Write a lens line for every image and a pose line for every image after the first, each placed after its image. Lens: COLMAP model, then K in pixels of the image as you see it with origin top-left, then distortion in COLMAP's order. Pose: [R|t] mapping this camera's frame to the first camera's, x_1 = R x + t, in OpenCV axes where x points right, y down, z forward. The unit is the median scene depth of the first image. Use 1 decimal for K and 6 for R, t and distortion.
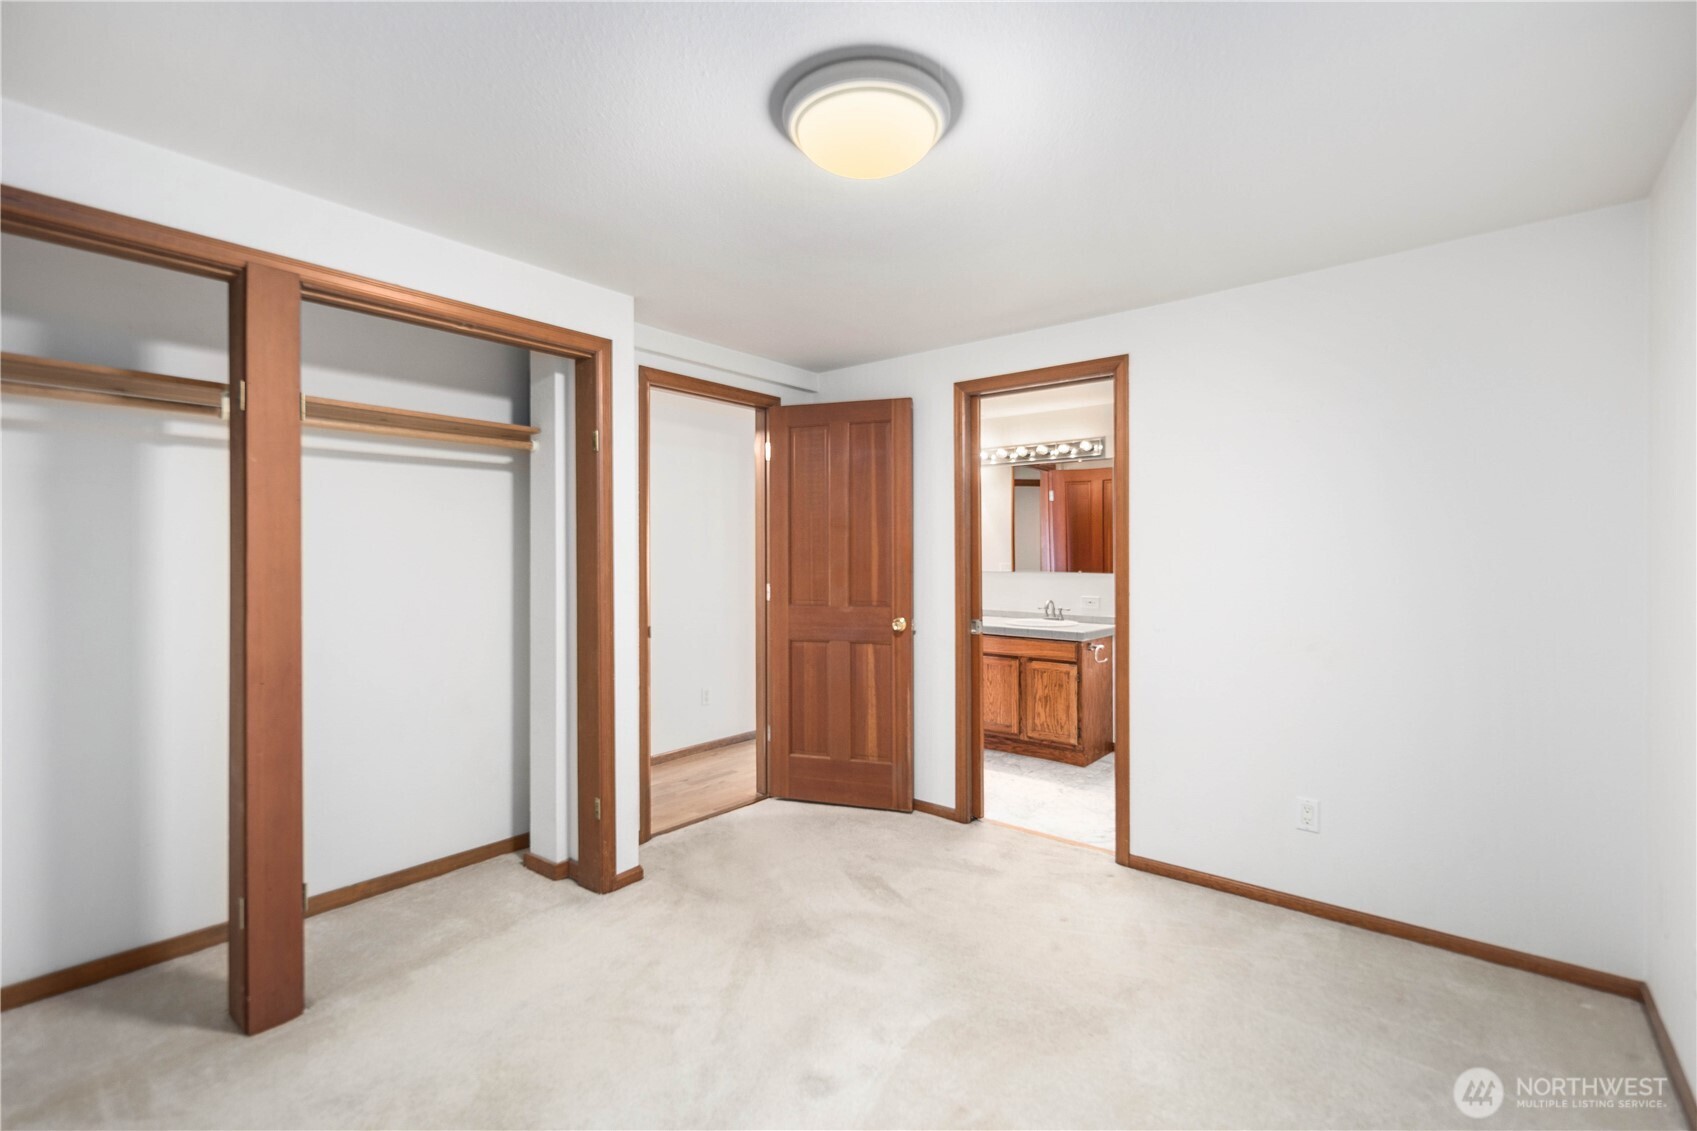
lens RADIAL K [[750.0, 0, 850.5], [0, 750.0, 558.0], [0, 0, 1]] dist [0.000256, 0.000069]
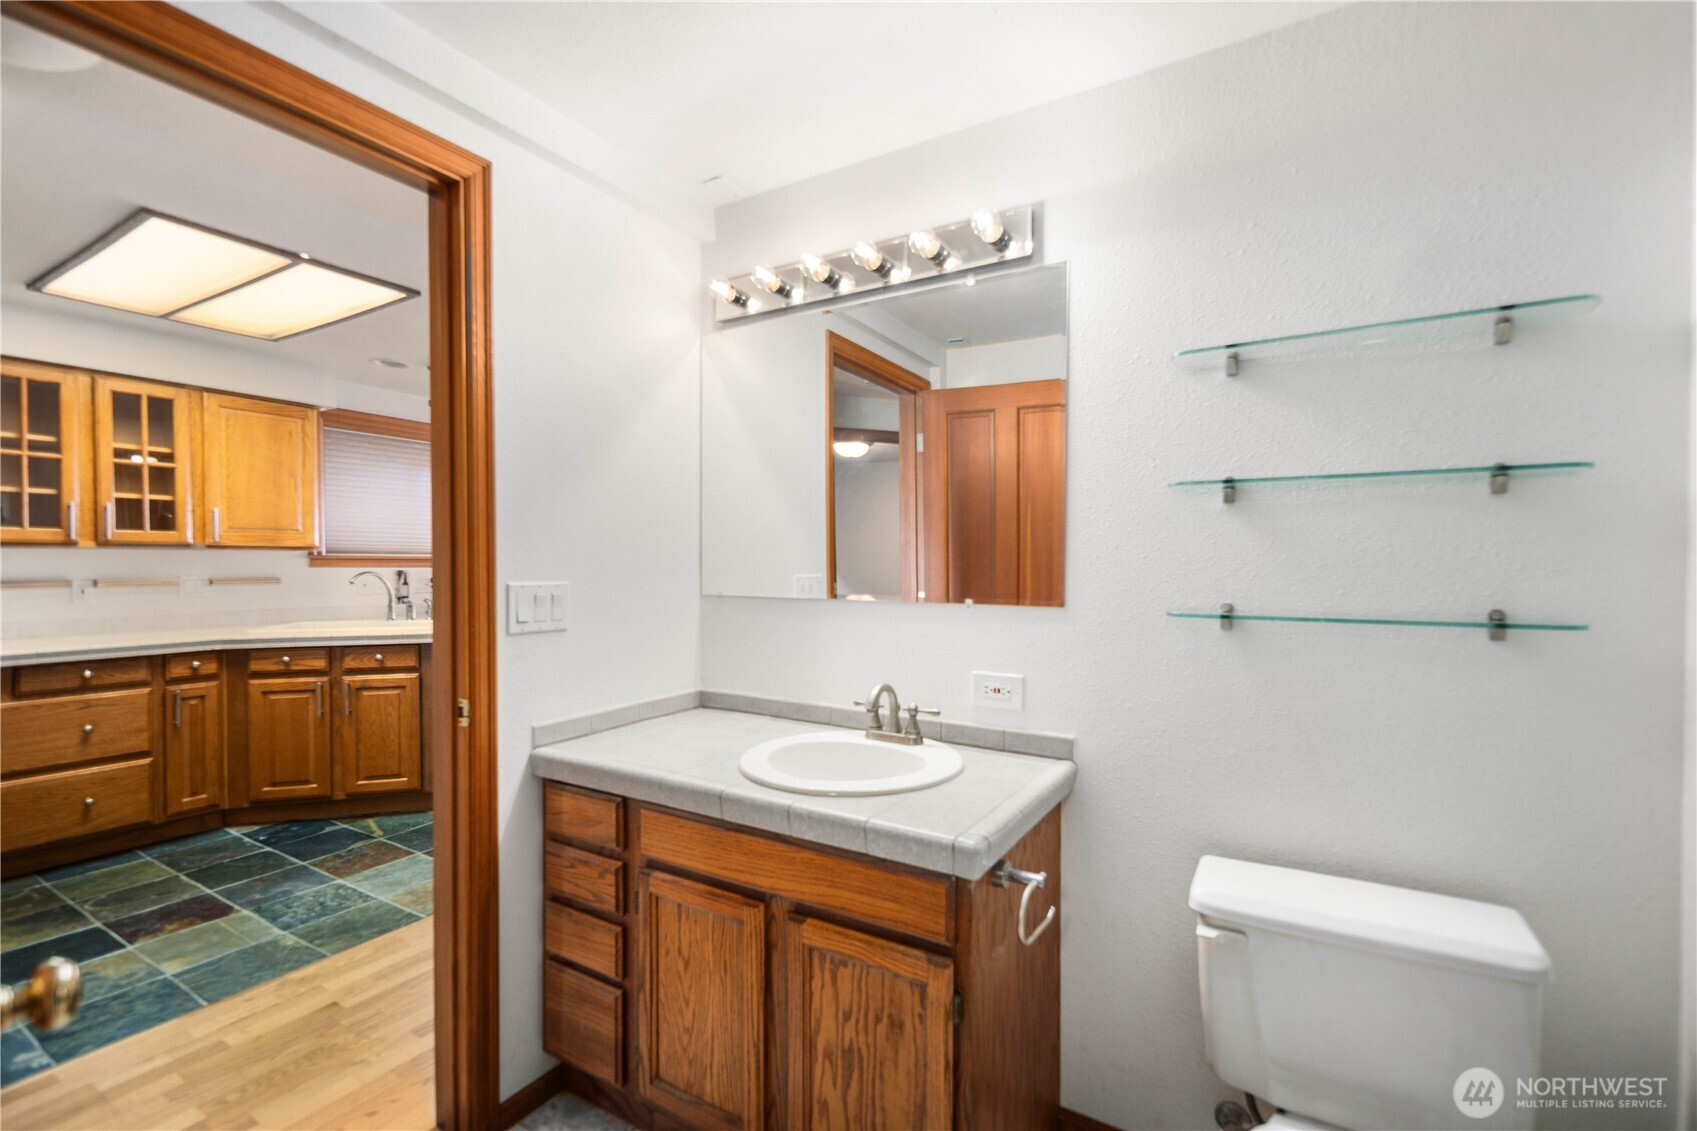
lens RADIAL K [[750.0, 0, 850.5], [0, 750.0, 558.0], [0, 0, 1]] dist [0.000256, 0.000069]
pose [[0.991629, 0.003725, 0.129067, 0.227610], [-0.003092, 0.999982, -0.005107, 0.000468], [-0.129084, 0.004665, 0.991623, 0.728681]]
